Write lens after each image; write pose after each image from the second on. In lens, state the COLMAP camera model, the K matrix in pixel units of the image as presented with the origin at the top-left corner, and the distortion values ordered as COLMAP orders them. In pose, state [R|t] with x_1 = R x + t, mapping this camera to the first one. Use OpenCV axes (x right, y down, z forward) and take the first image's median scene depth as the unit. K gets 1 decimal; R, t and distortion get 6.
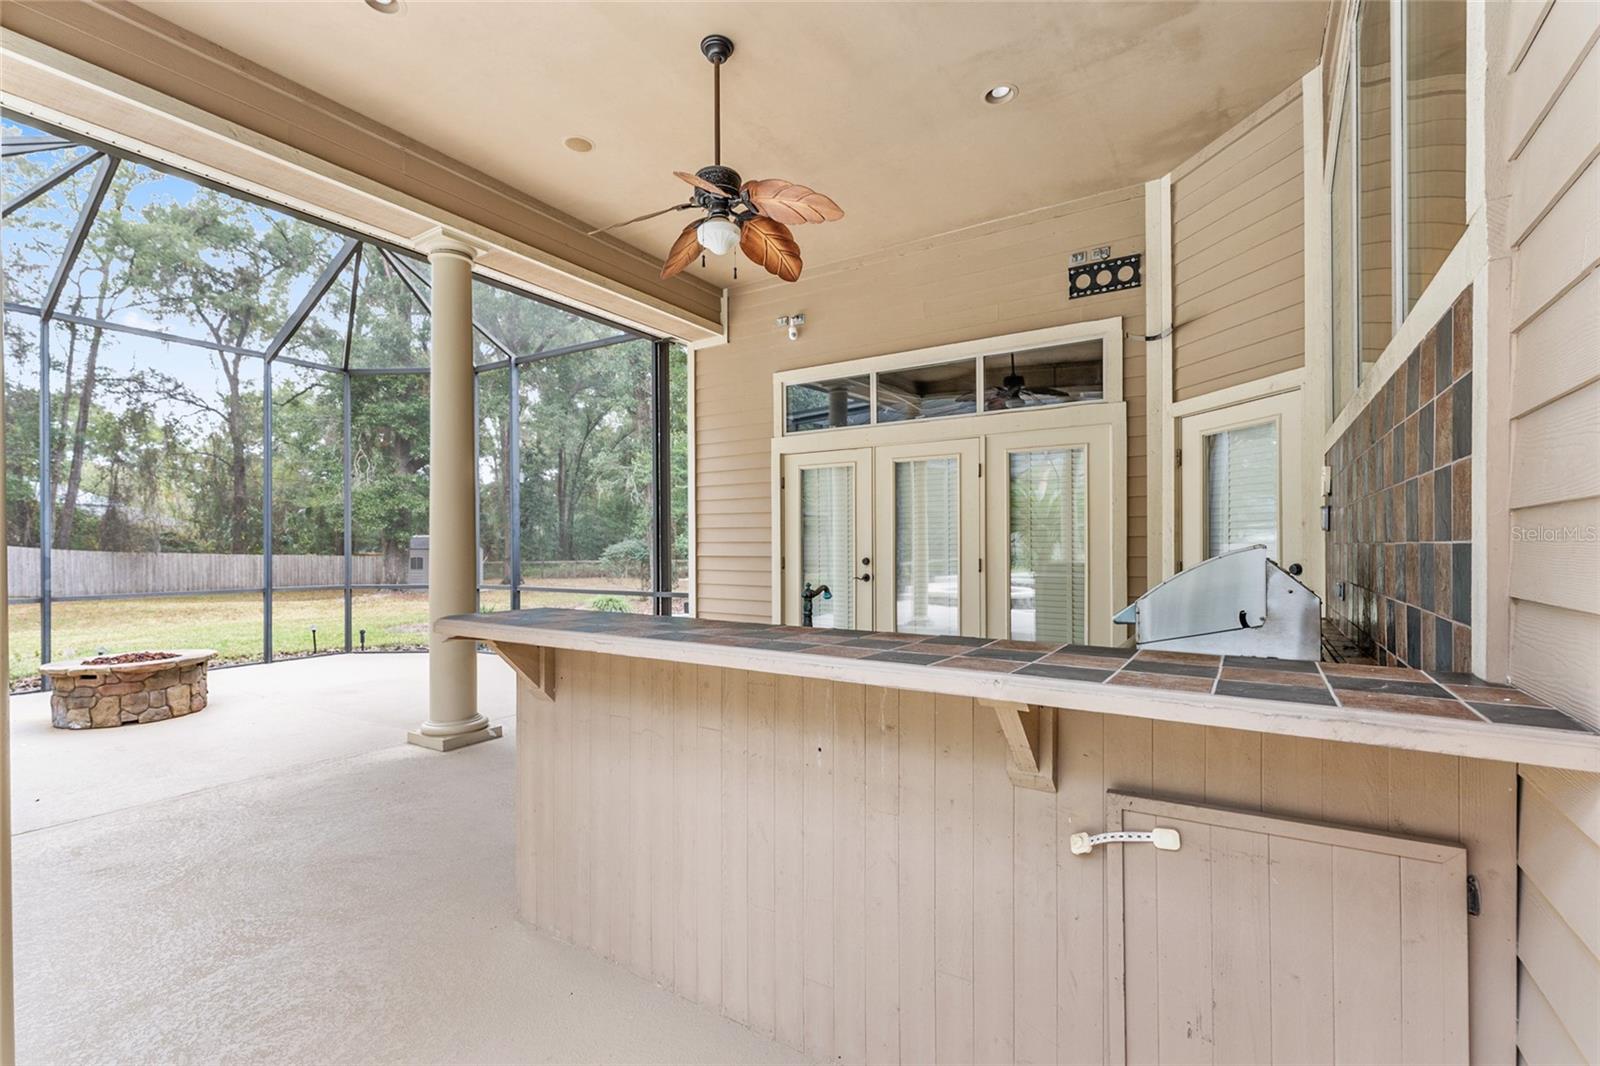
lens RADIAL K [[700.2, 0, 799.3], [0, 700.2, 539.5], [0, 0, 1]] dist [-0.002327, -0.000298]
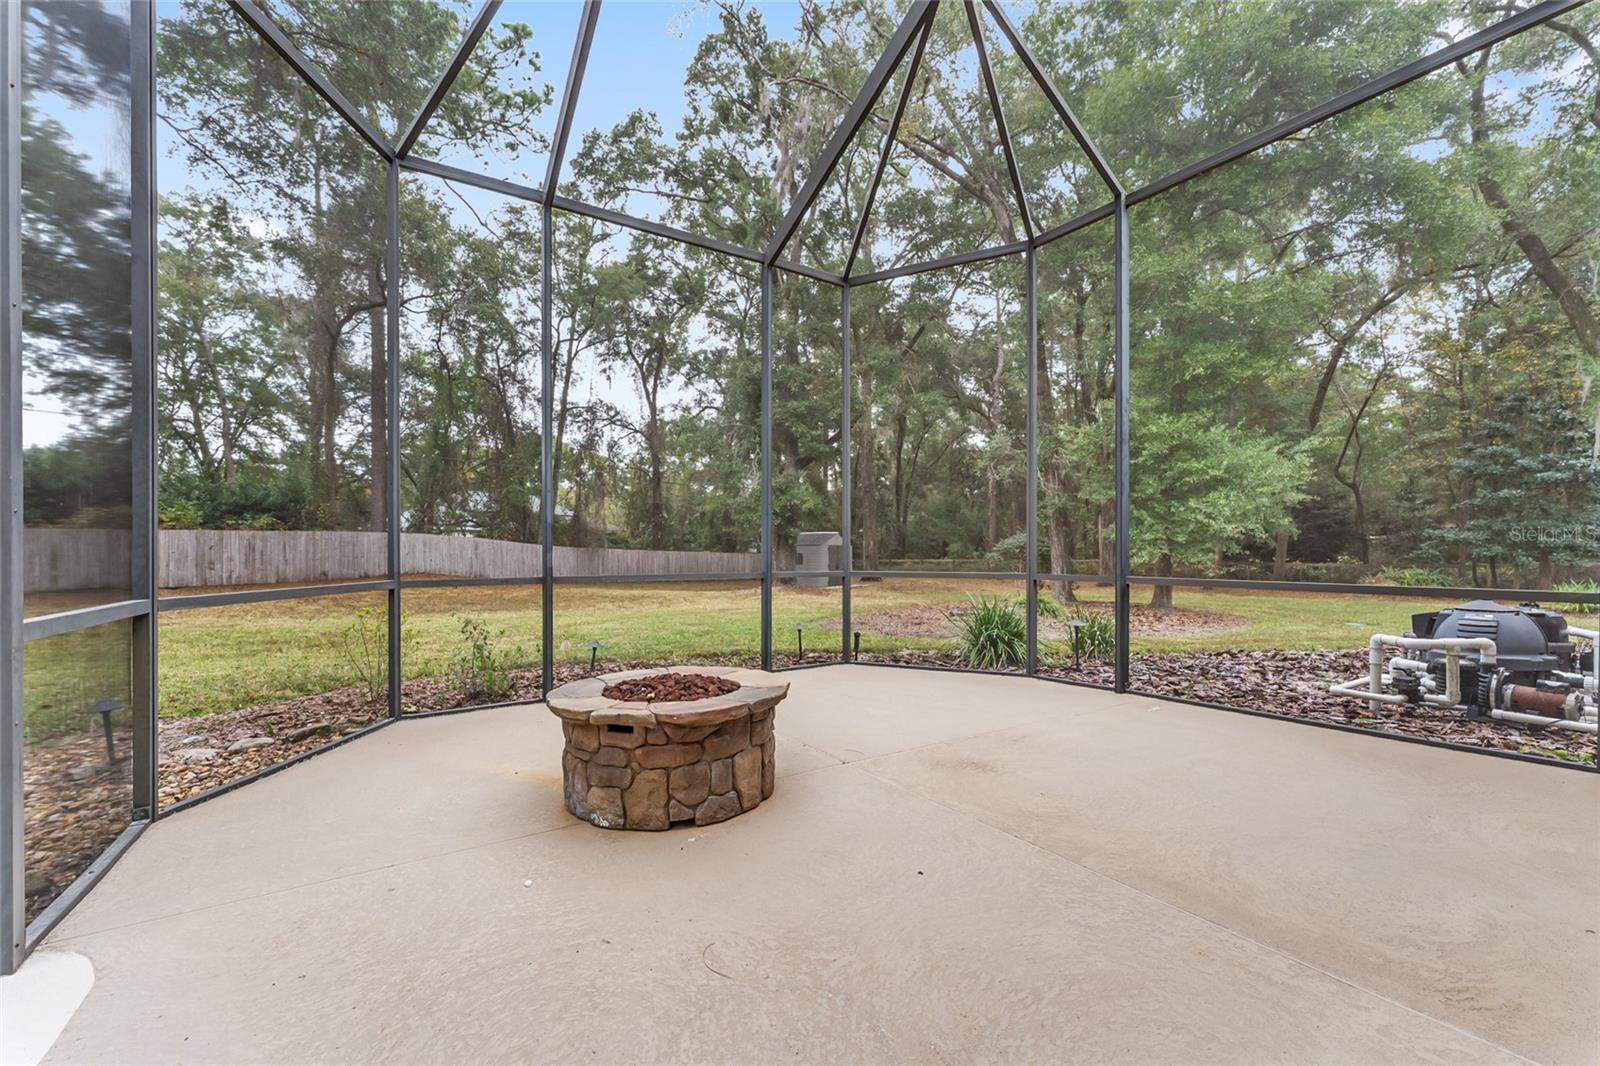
lens RADIAL K [[651.0, 0, 800.5], [0, 651.0, 543.4], [0, 0, 1]] dist [-0.001539, -0.000137]
pose [[0.905476, -0.004055, -0.424378, -0.145353], [0.004152, 0.999991, -0.000695, 0.013003], [0.424377, -0.001132, 0.905485, 0.130435]]
